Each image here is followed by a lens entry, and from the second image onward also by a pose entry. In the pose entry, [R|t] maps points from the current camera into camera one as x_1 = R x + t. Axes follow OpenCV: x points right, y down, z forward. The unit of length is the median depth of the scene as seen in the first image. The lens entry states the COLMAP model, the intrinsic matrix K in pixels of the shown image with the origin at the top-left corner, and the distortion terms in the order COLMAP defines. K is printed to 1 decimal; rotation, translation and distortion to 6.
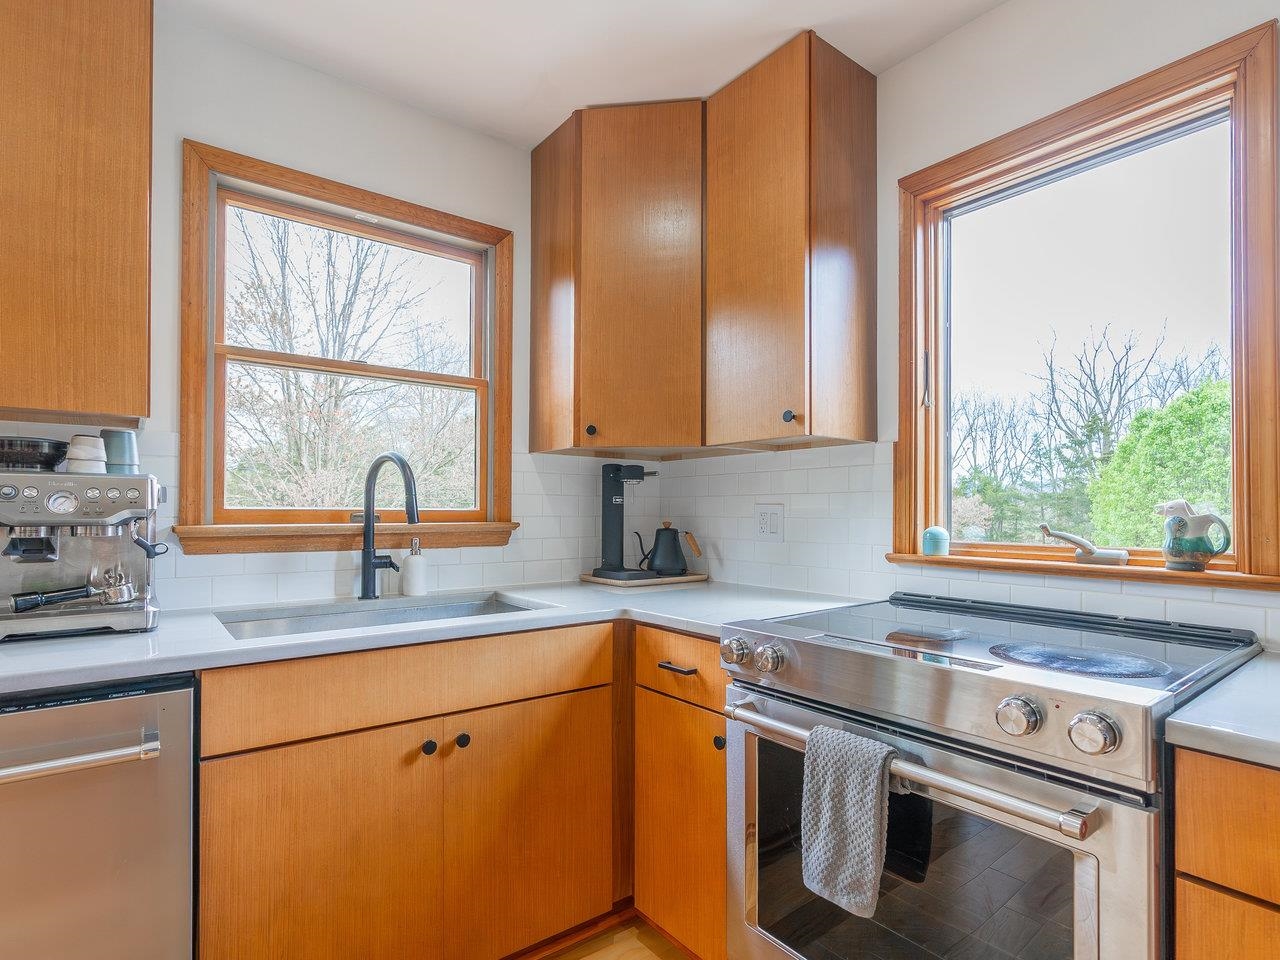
lens RADIAL K [[653.2, 0, 644.6], [0, 653.2, 501.9], [0, 0, 1]] dist [-0.006821, -0.000239]
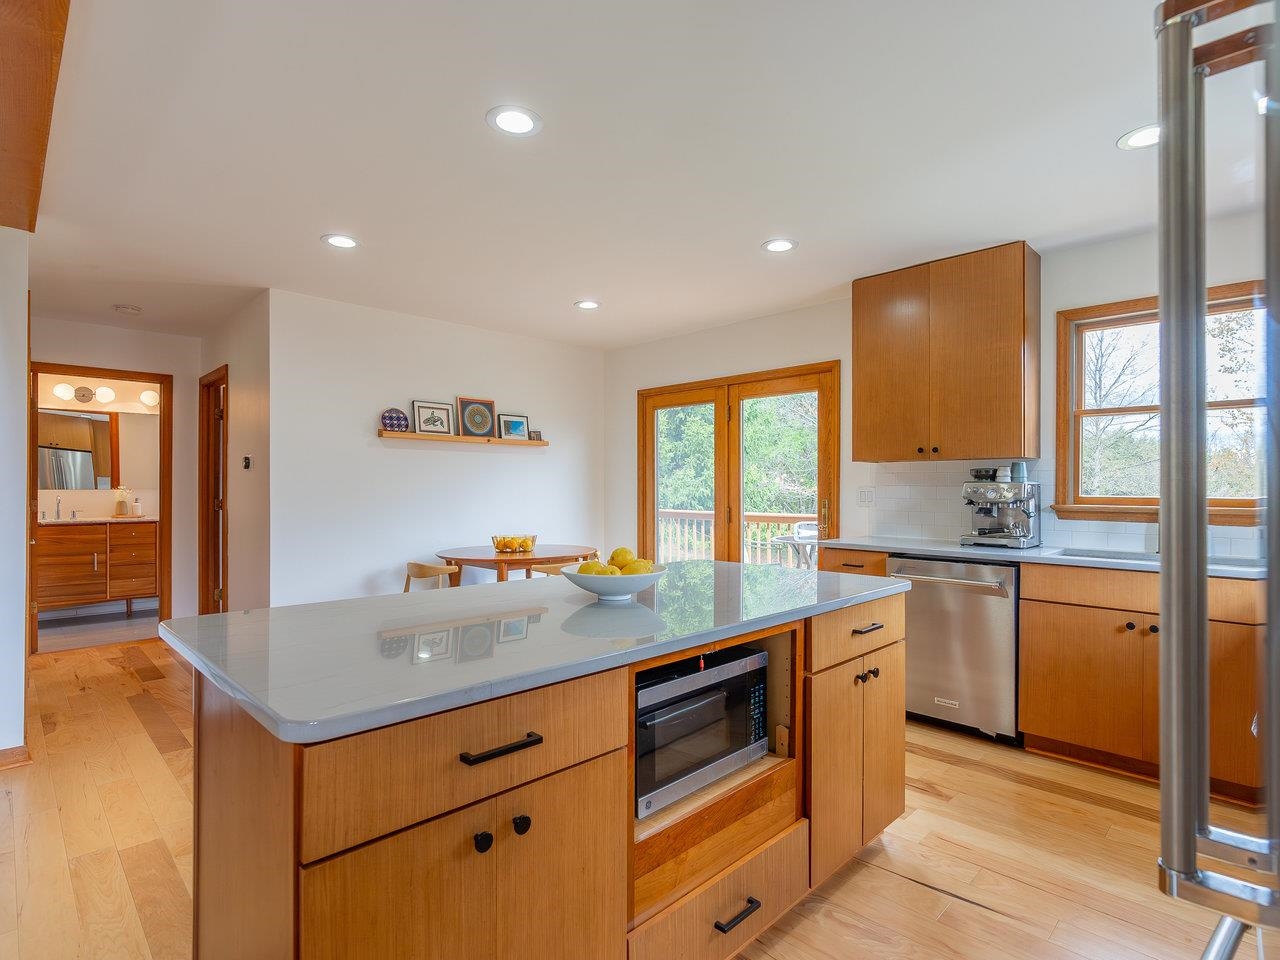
lens RADIAL K [[653.2, 0, 646.5], [0, 653.2, 488.8], [0, 0, 1]] dist [-0.006821, -0.000239]
pose [[0.118336, 0.000295, -0.992974, 1.023871], [0.007287, 0.999973, 0.001165, -0.022200], [0.992947, -0.007373, 0.118330, -0.448726]]
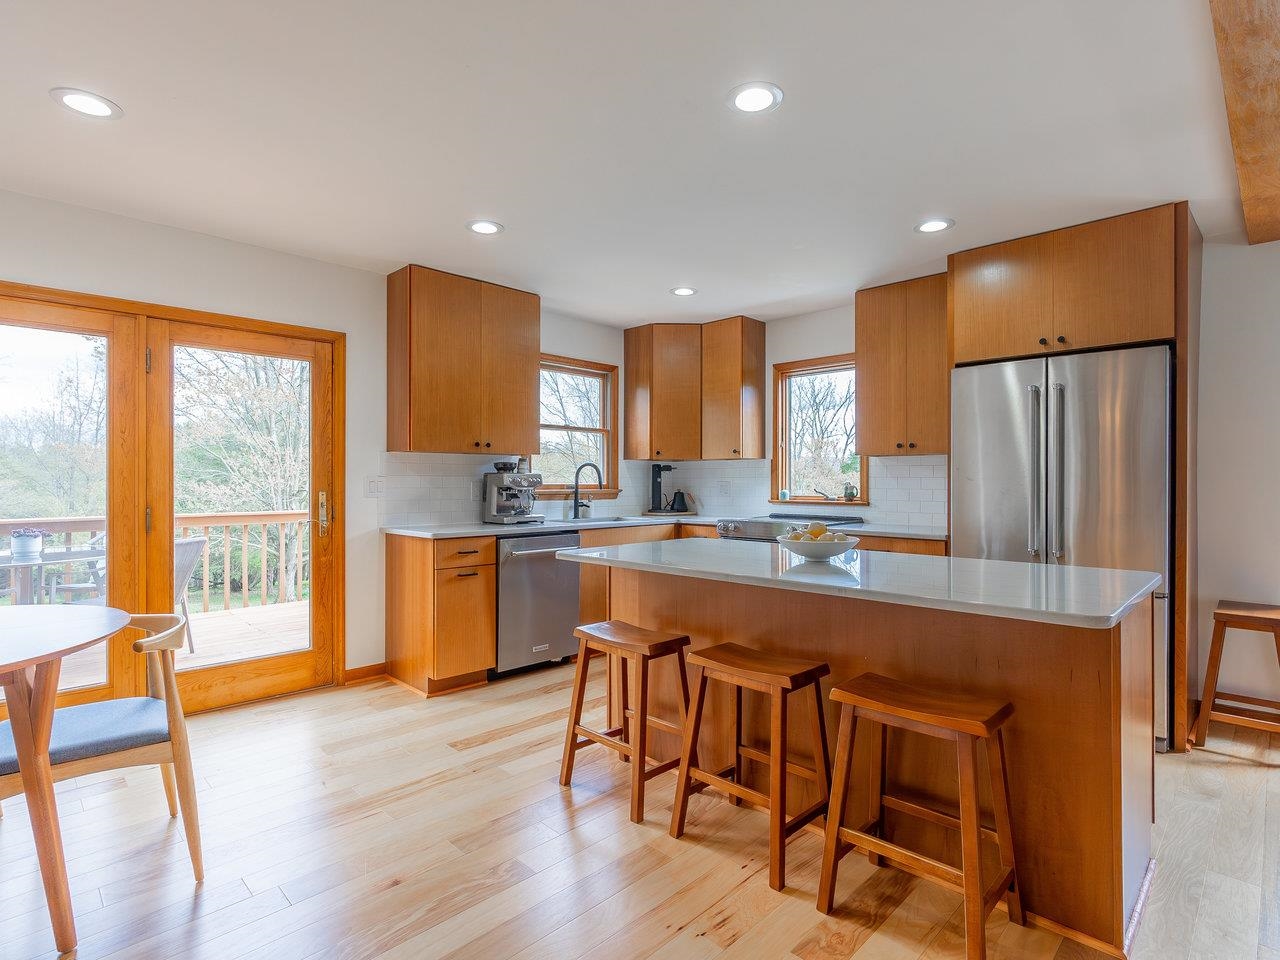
lens RADIAL K [[653.2, 0, 642.0], [0, 653.2, 480.8], [0, 0, 1]] dist [-0.006821, -0.000239]
pose [[0.991394, -0.000797, 0.130907, -0.515715], [-0.000540, 0.999948, 0.010175, -0.029138], [-0.130909, -0.010159, 0.991342, -1.650502]]
